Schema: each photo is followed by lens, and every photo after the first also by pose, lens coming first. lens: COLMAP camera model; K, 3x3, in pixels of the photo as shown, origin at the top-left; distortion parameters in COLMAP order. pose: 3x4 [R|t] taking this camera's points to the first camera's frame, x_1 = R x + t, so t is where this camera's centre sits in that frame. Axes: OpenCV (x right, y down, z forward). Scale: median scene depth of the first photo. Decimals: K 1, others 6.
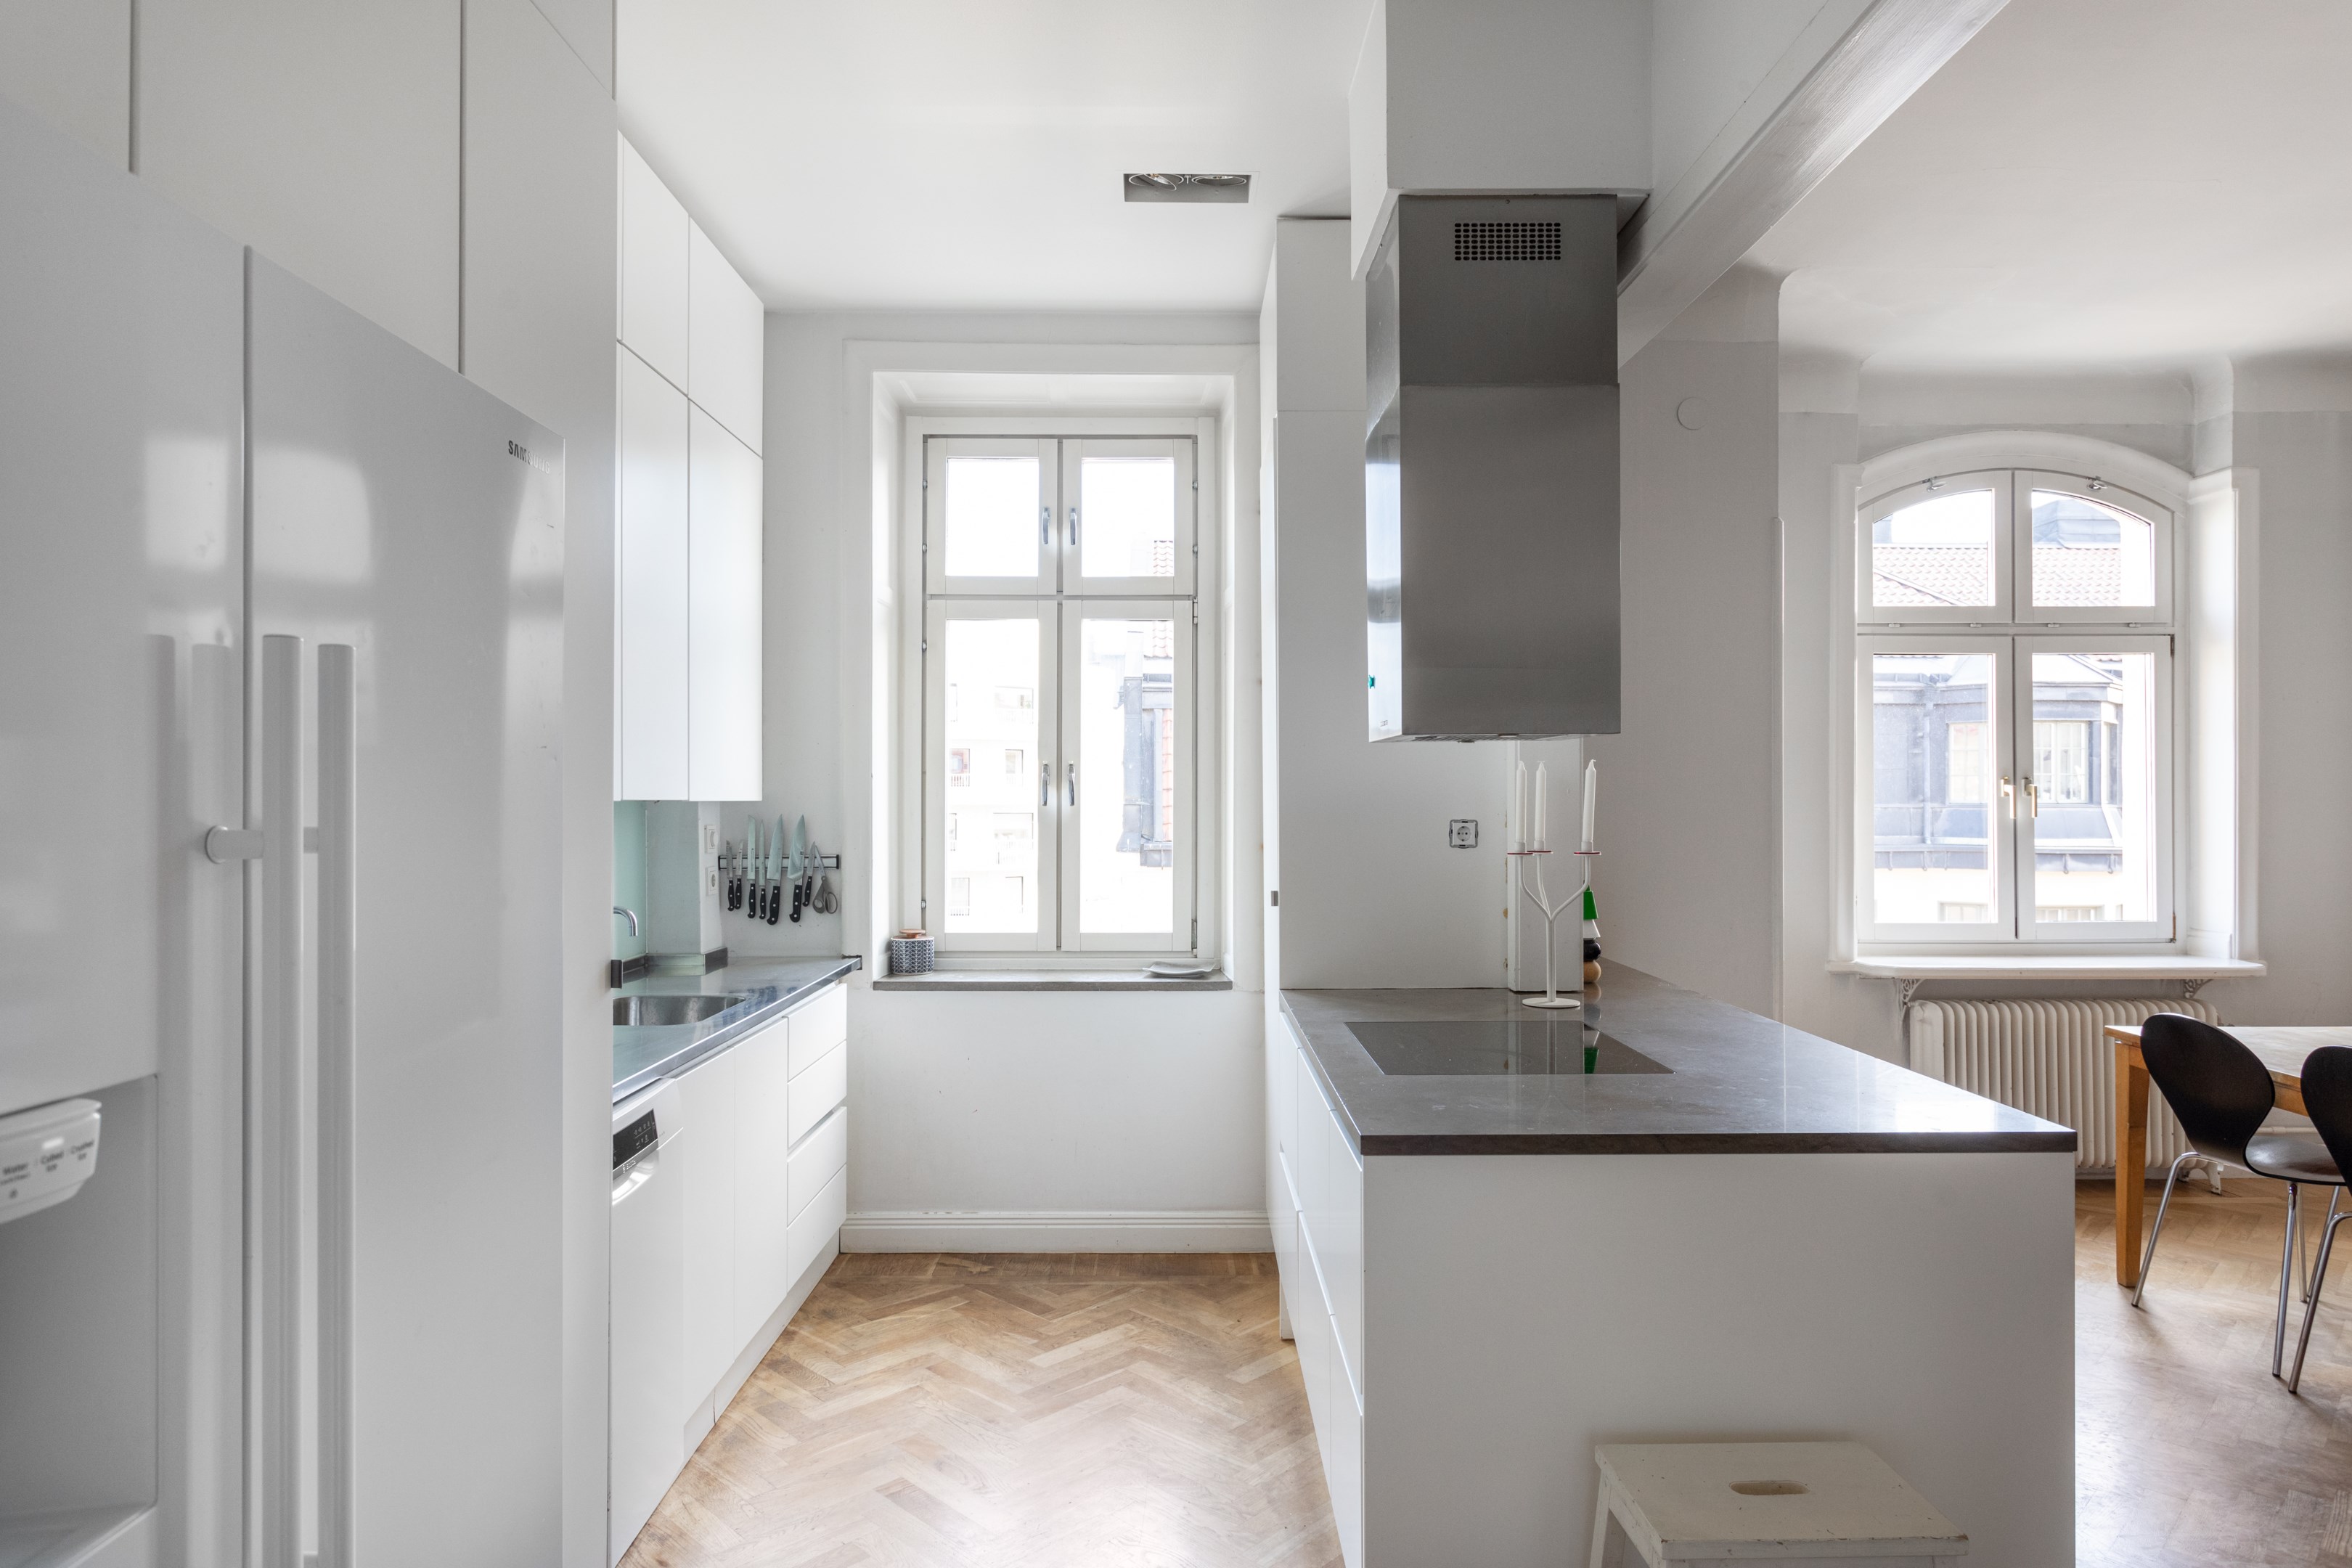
lens RADIAL K [[1391.3, 0, 1176.2], [0, 1391.3, 776.9], [0, 0, 1]] dist [-0.007144, -0.000716]
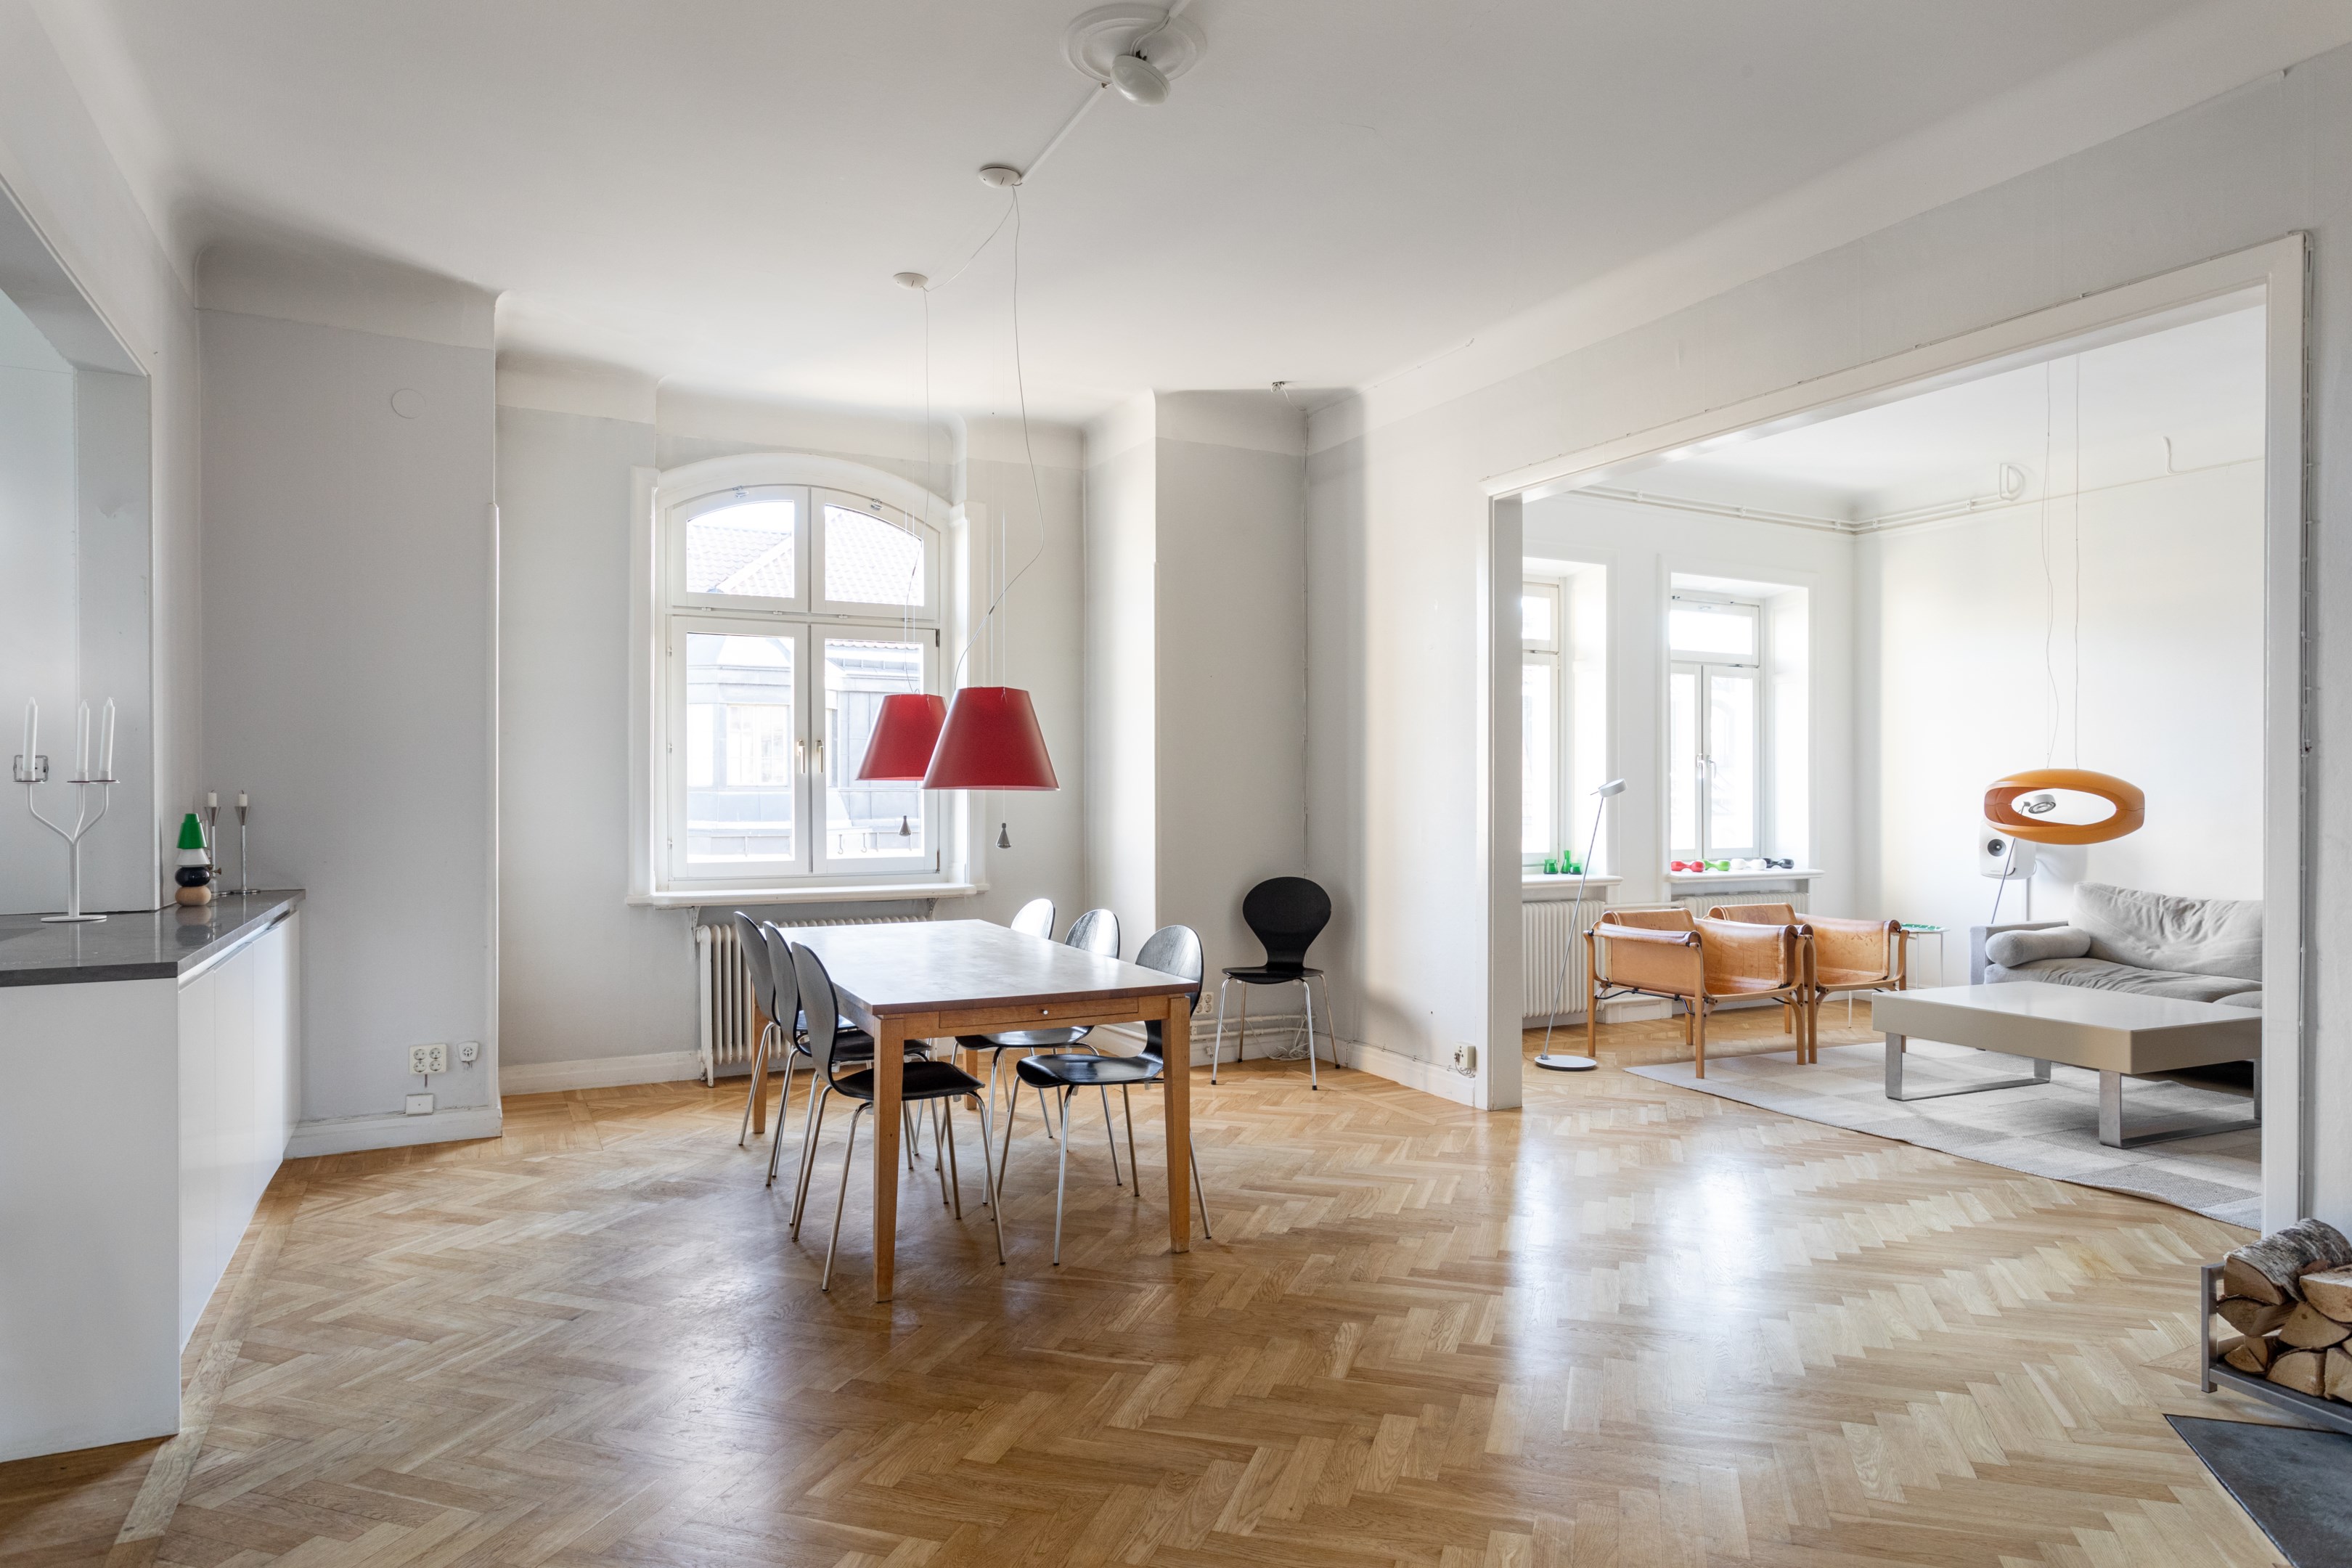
lens RADIAL K [[1391.3, 0, 1195.2], [0, 1391.3, 782.3], [0, 0, 1]] dist [-0.007144, -0.000716]
pose [[0.892116, 0.000939, 0.451806, 0.430863], [-0.004726, 0.999963, 0.007254, 0.032102], [-0.451782, -0.008607, 0.892087, -0.287818]]
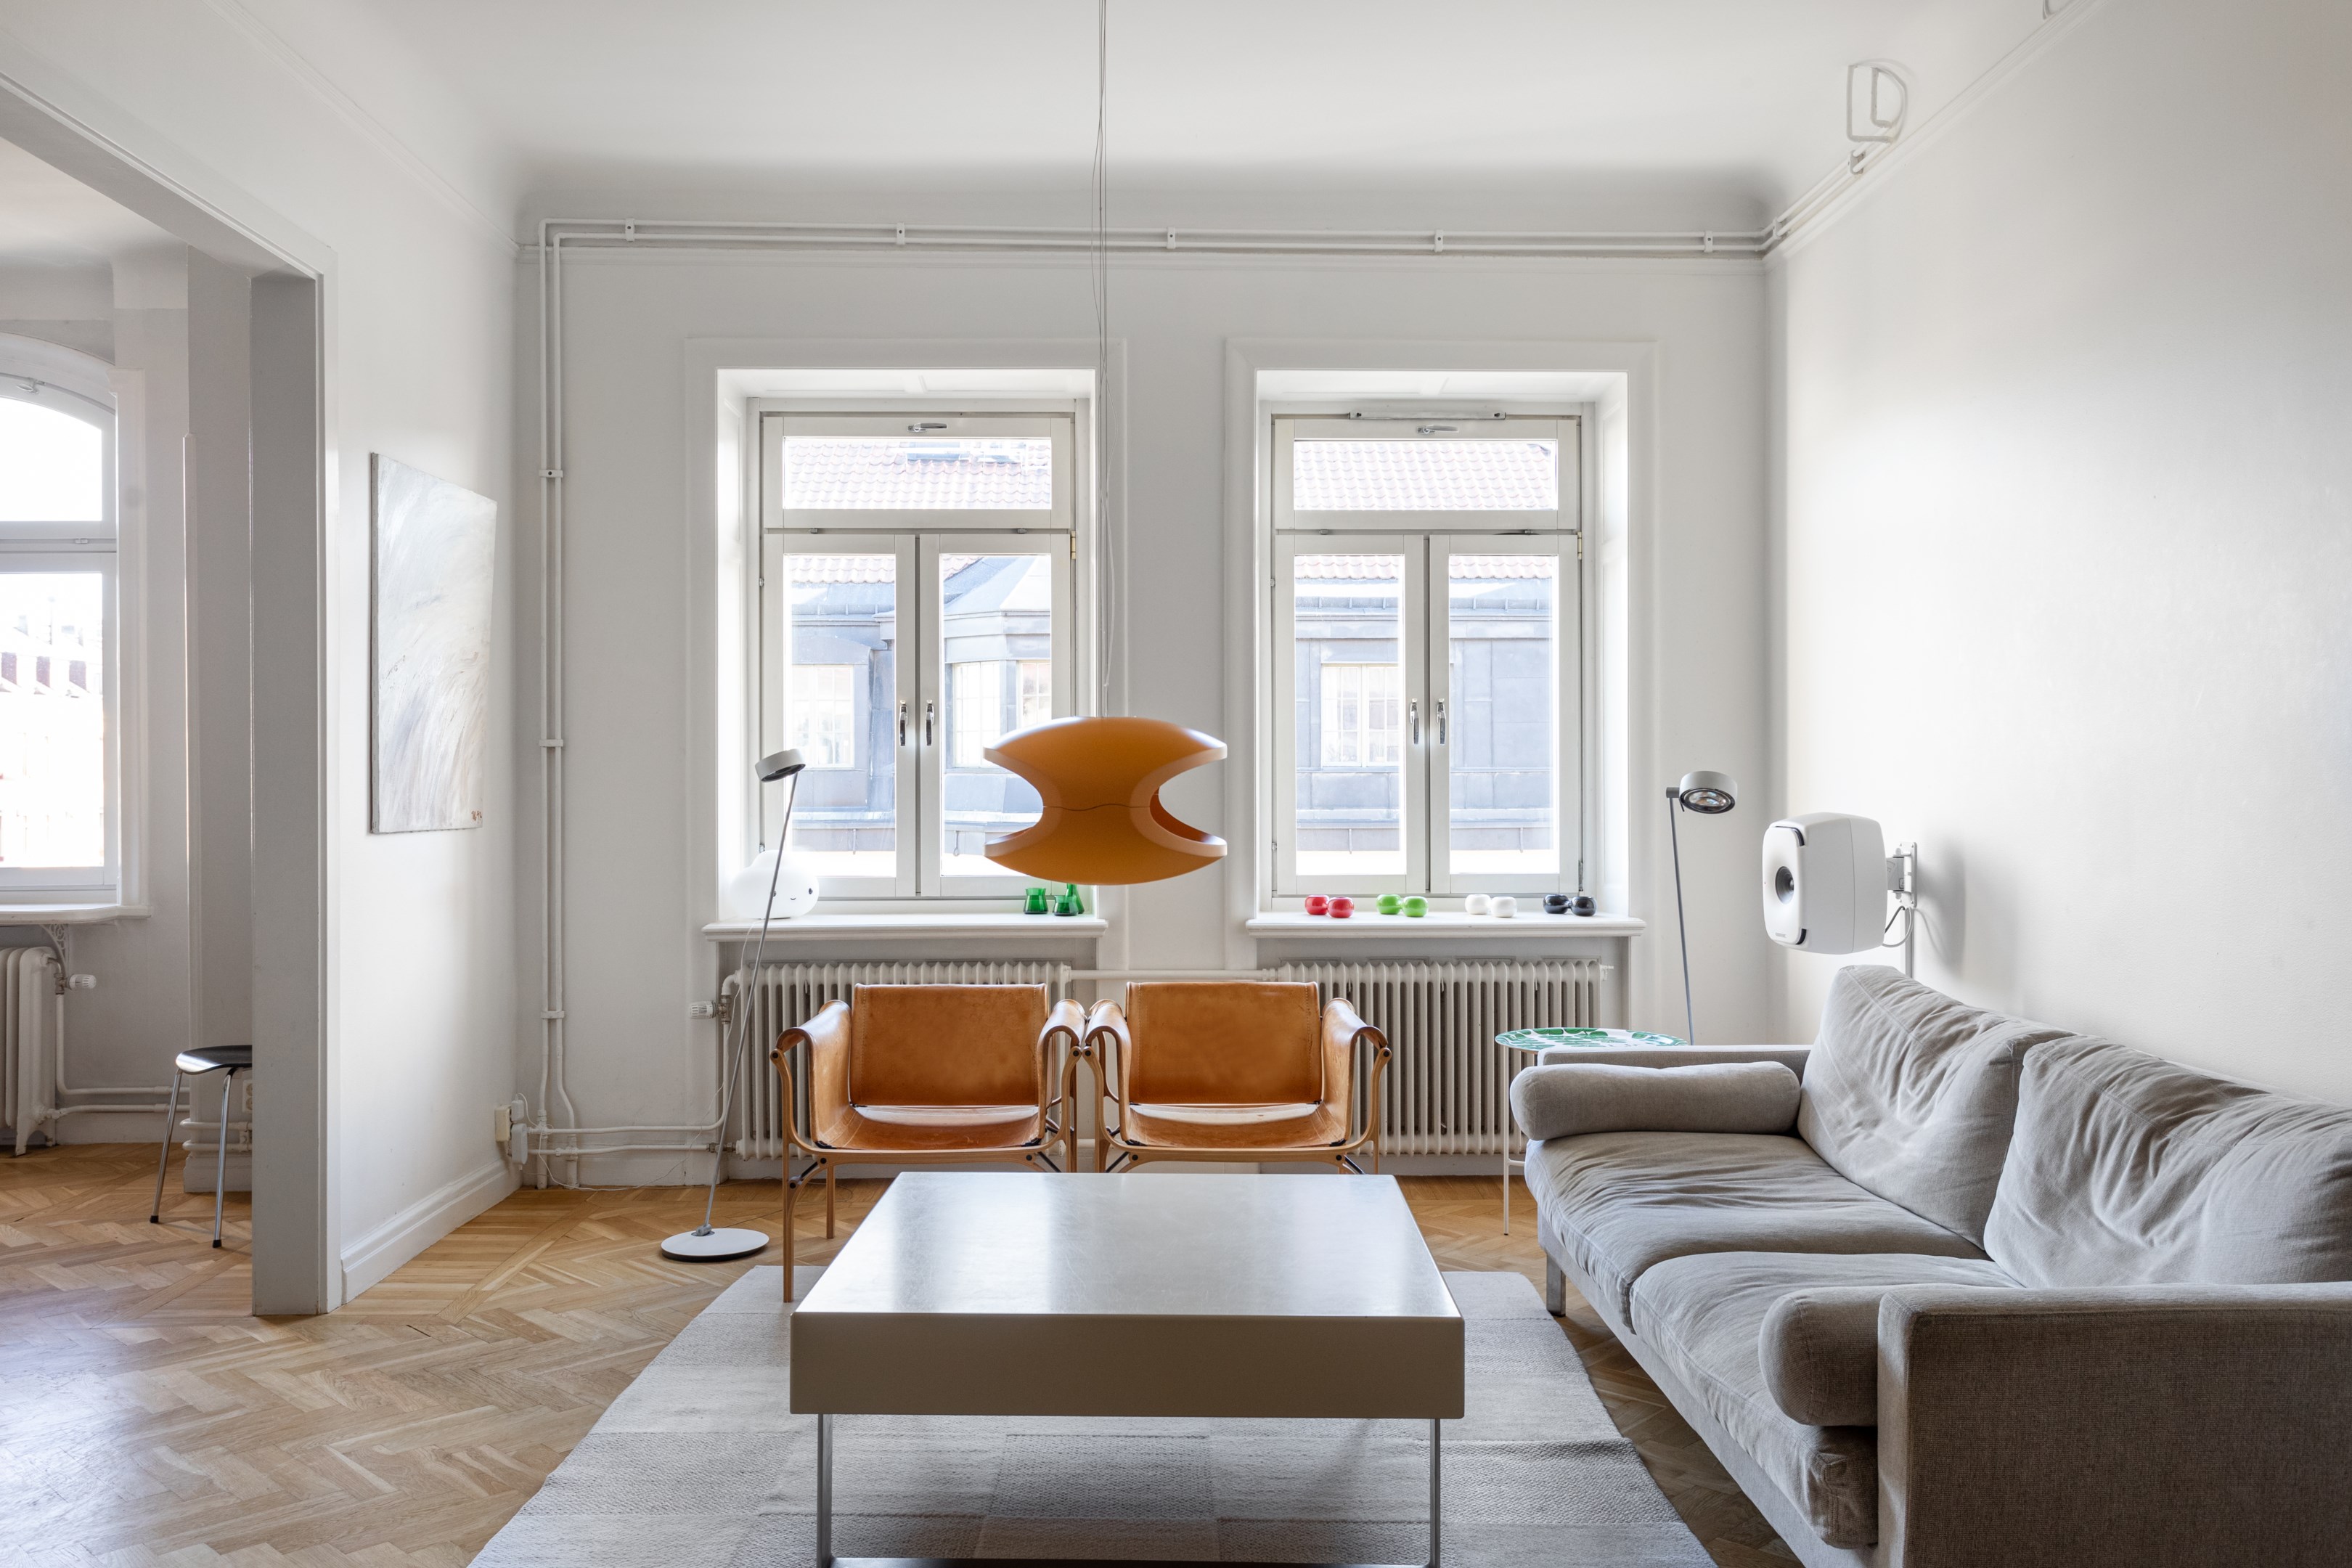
lens RADIAL K [[1861.2, 0, 1200.6], [0, 1861.2, 779.4], [0, 0, 1]] dist [0.006513, 0.006986]
pose [[0.999910, -0.007558, 0.011044, 1.713075], [0.007357, 0.999809, 0.018100, 0.036678], [-0.011179, -0.018017, 0.999775, -0.290639]]
